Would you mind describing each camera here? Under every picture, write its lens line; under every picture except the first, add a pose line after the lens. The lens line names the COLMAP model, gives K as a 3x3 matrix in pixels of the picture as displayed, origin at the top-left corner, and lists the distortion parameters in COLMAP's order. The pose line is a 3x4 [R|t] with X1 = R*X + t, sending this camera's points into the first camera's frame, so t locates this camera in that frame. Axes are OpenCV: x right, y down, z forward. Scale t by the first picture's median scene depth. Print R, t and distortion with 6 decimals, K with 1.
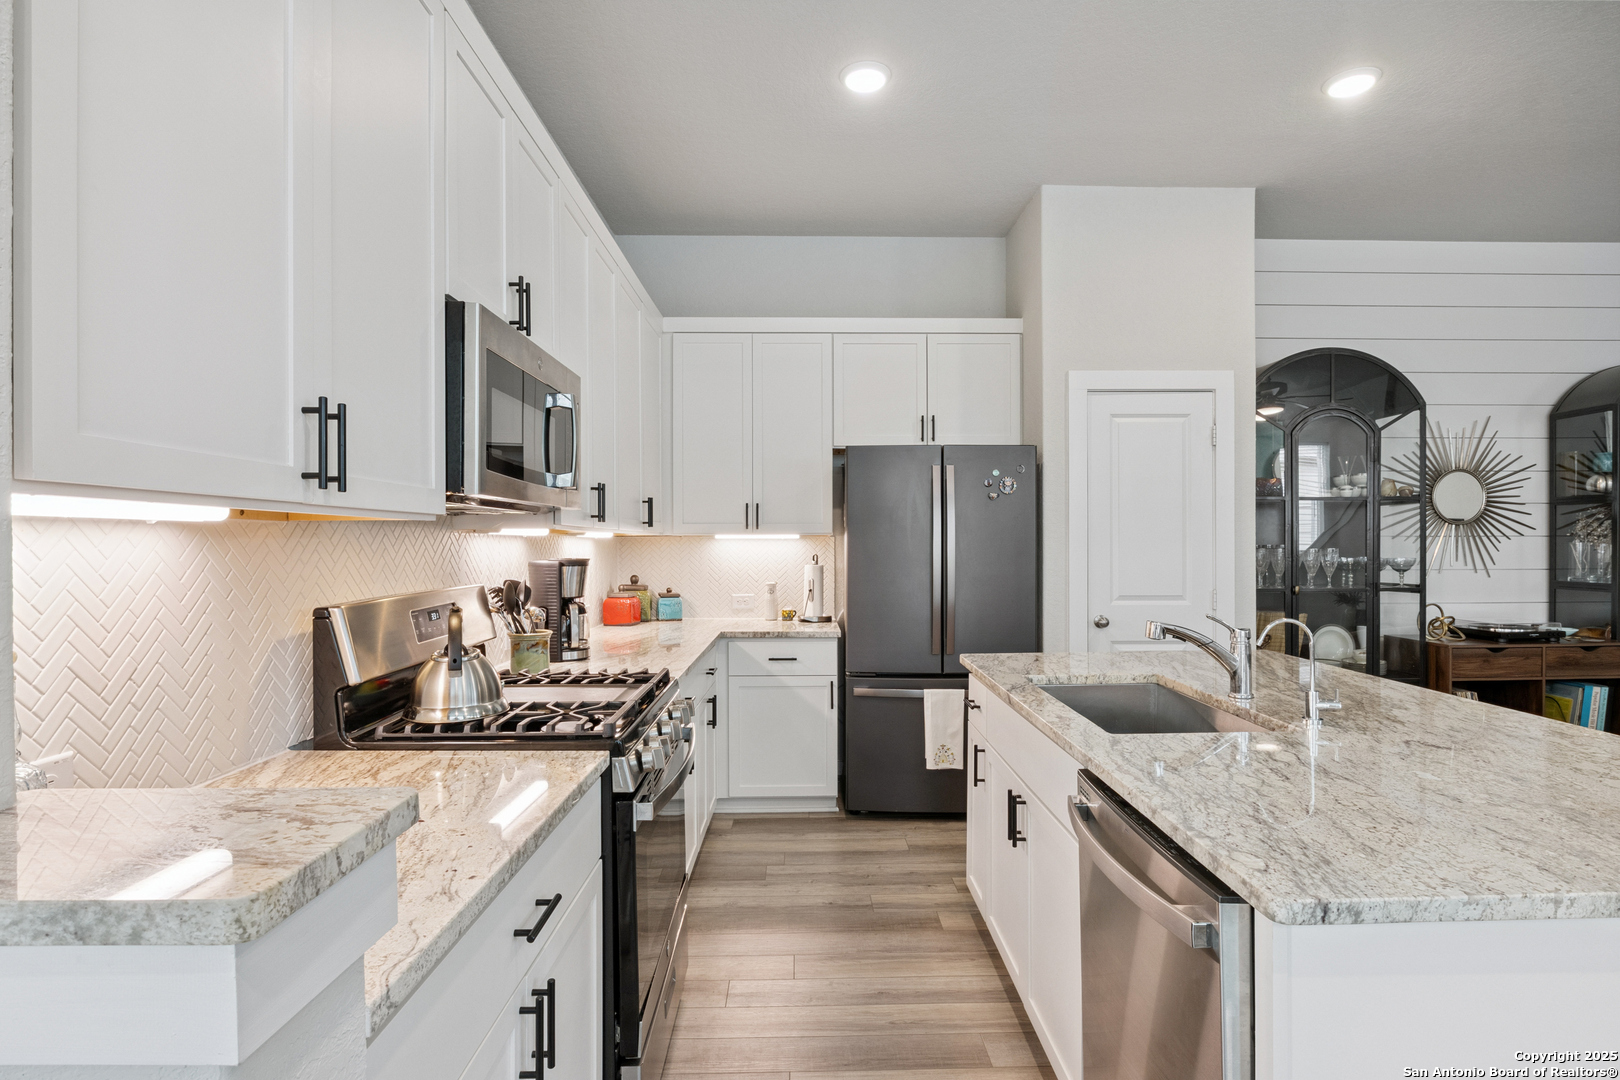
lens RADIAL K [[802.6, 0, 837.1], [0, 802.6, 543.0], [0, 0, 1]] dist [-0.001270, -0.000032]
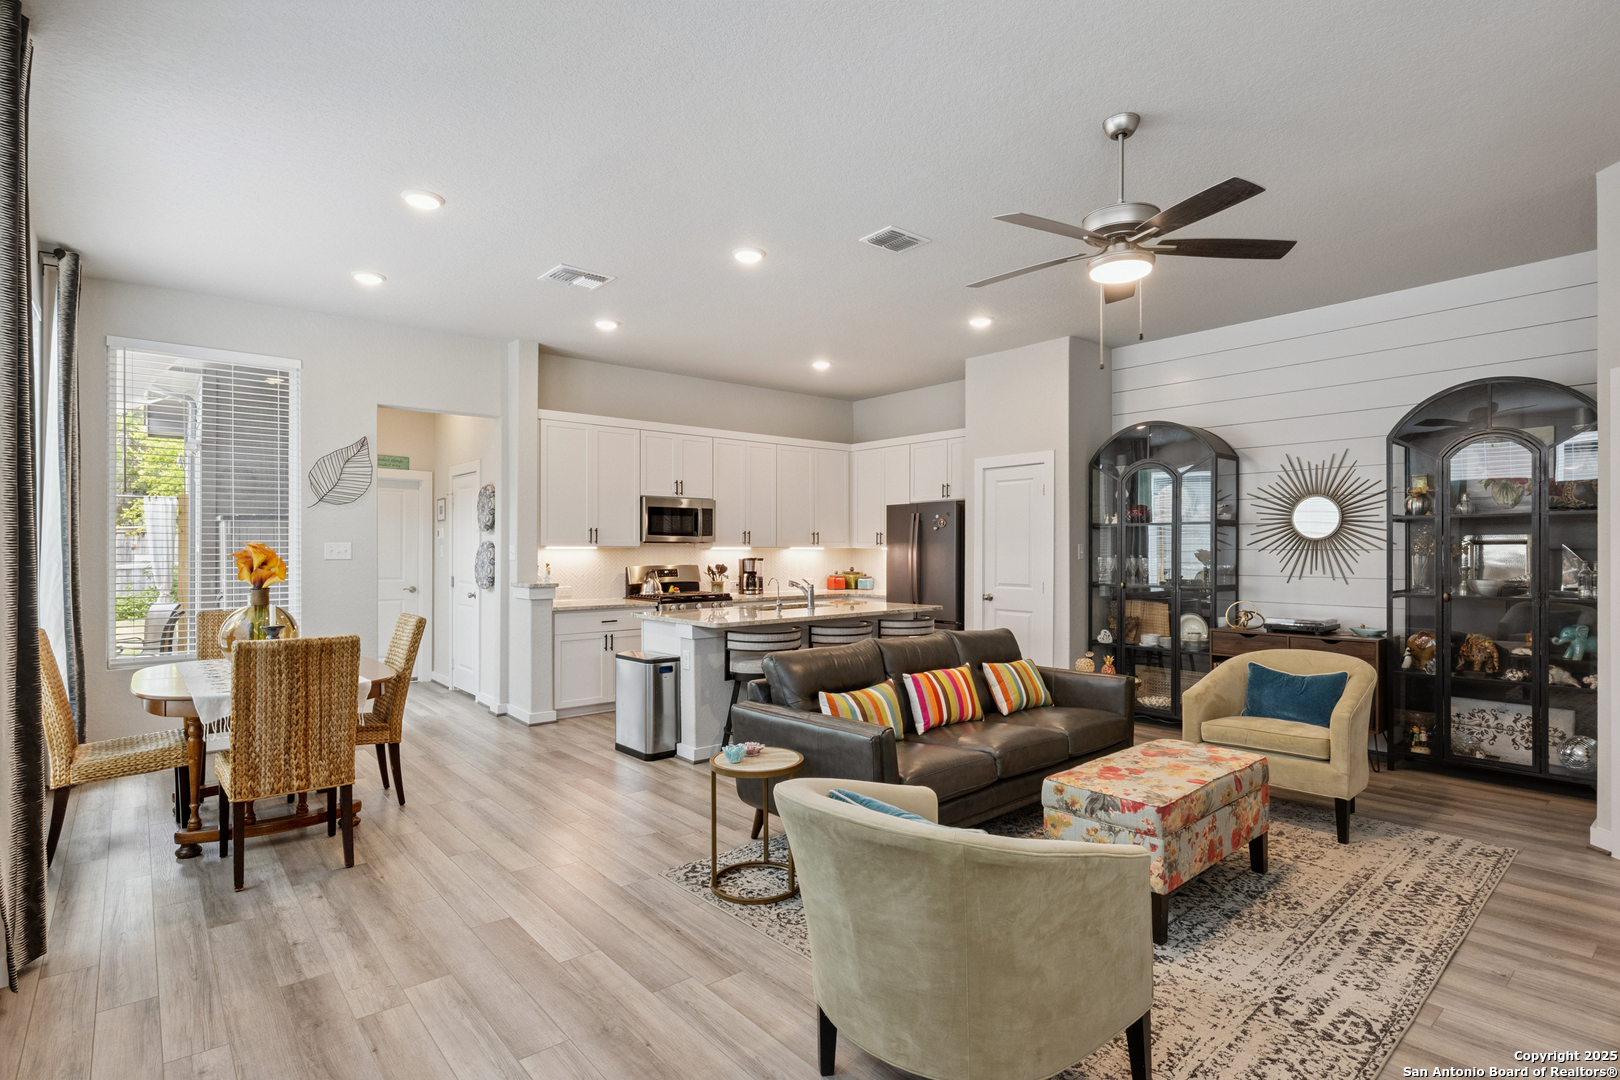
lens RADIAL K [[802.6, 0, 837.1], [0, 802.6, 543.0], [0, 0, 1]] dist [-0.001270, -0.000032]
pose [[0.637474, -0.004346, -0.770460, 1.380744], [-0.001152, 0.999978, -0.006594, -0.010691], [0.770471, 0.005090, 0.637455, -0.372964]]
